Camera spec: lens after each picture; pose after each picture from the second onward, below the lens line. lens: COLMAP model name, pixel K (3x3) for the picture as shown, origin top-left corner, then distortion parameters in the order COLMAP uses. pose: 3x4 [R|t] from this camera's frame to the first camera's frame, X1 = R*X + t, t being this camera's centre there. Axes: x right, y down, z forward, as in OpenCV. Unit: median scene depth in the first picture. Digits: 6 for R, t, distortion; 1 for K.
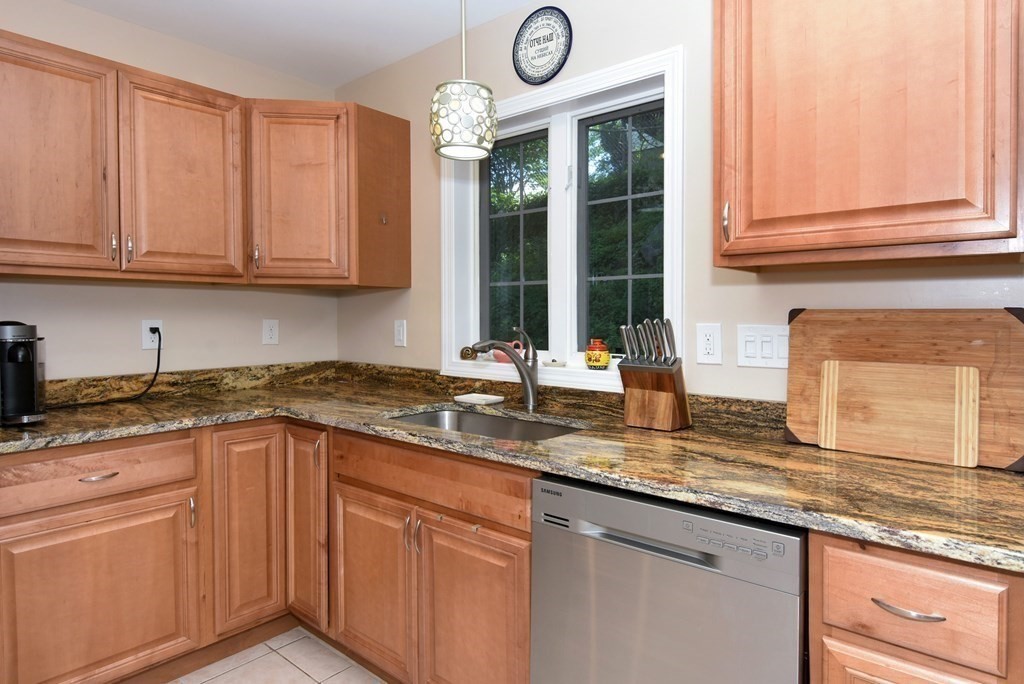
lens RADIAL K [[602.7, 0, 539.5], [0, 602.7, 327.3], [0, 0, 1]] dist [0.000228, -0.000782]
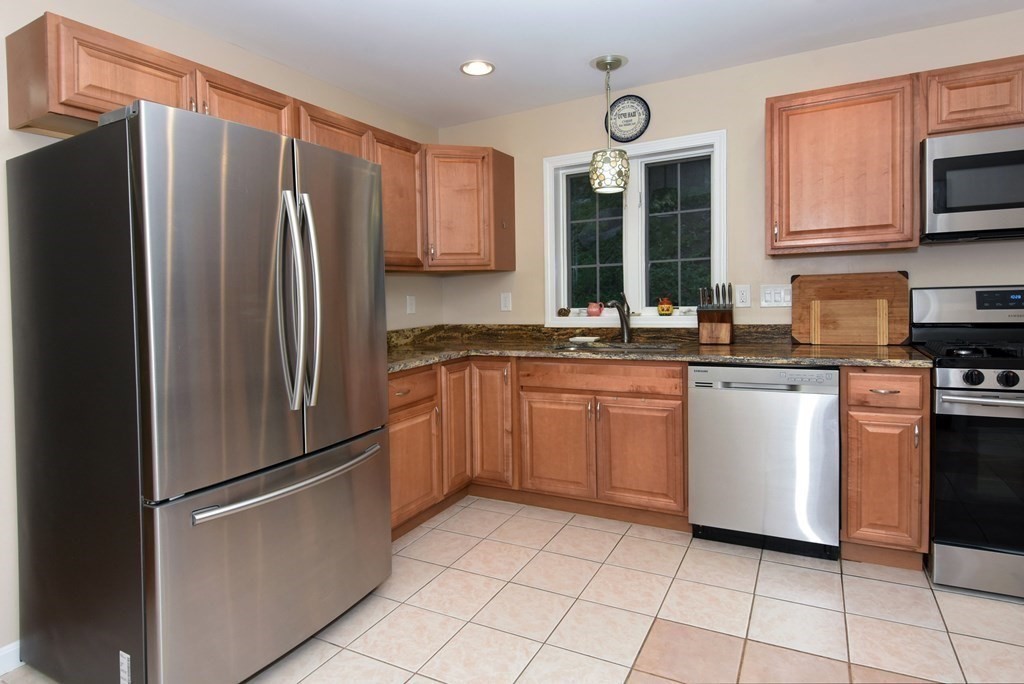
lens RADIAL K [[563.3, 0, 516.8], [0, 563.3, 333.7], [0, 0, 1]] dist [0.024379, -0.021196]
pose [[0.978976, -0.050371, 0.197660, -0.629008], [0.039960, 0.997613, 0.056317, 0.014246], [-0.200025, -0.047234, 0.978652, -0.468330]]
